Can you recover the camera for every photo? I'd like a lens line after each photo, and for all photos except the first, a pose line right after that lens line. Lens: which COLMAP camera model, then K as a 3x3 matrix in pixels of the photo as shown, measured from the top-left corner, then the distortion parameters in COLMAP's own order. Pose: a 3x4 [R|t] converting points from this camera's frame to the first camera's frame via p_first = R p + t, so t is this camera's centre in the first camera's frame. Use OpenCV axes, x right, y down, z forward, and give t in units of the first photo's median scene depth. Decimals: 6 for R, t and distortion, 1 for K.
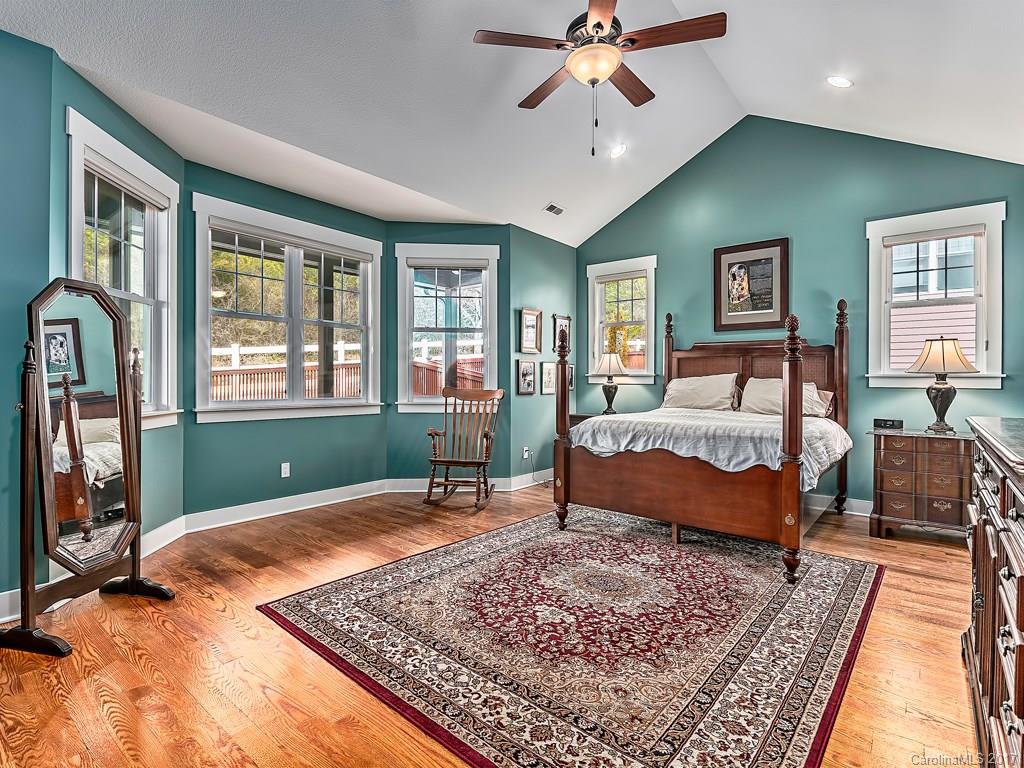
lens RADIAL K [[483.9, 0, 517.9], [0, 483.9, 383.6], [0, 0, 1]] dist [-0.001953, -0.000210]
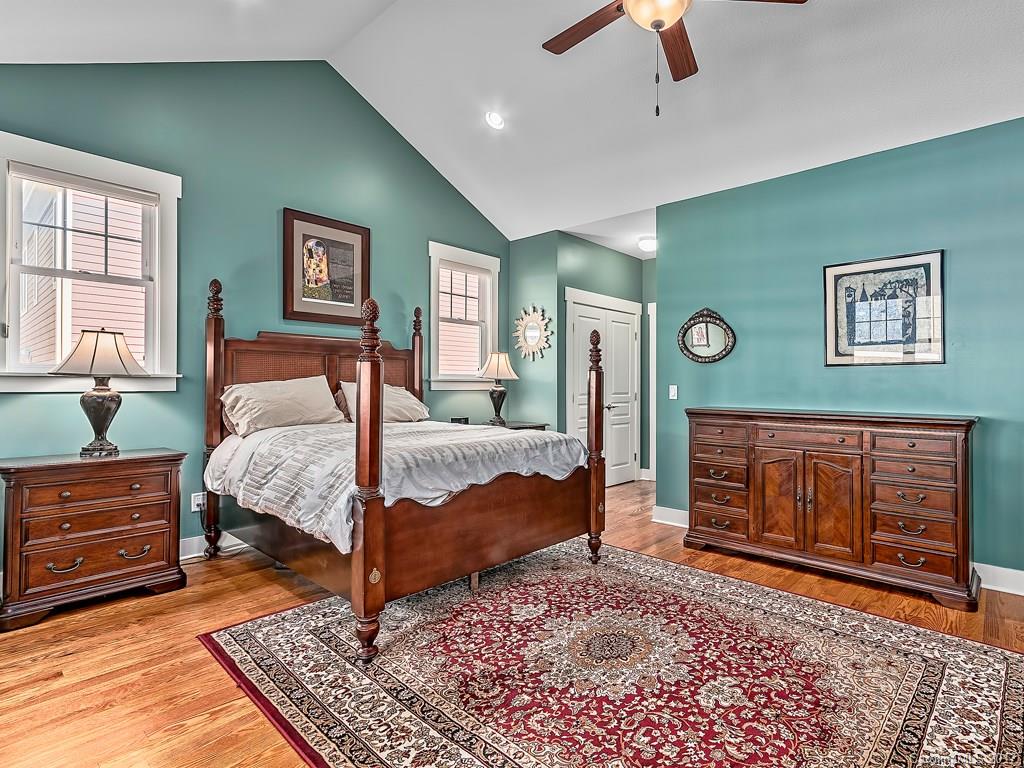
lens RADIAL K [[520.3, 0, 516.8], [0, 520.3, 381.0], [0, 0, 1]] dist [0.004510, 0.000371]
pose [[0.062676, -0.001188, 0.998033, -0.579307], [0.002627, 0.999996, 0.001025, -0.019751], [-0.998030, 0.002558, 0.062679, 0.937521]]
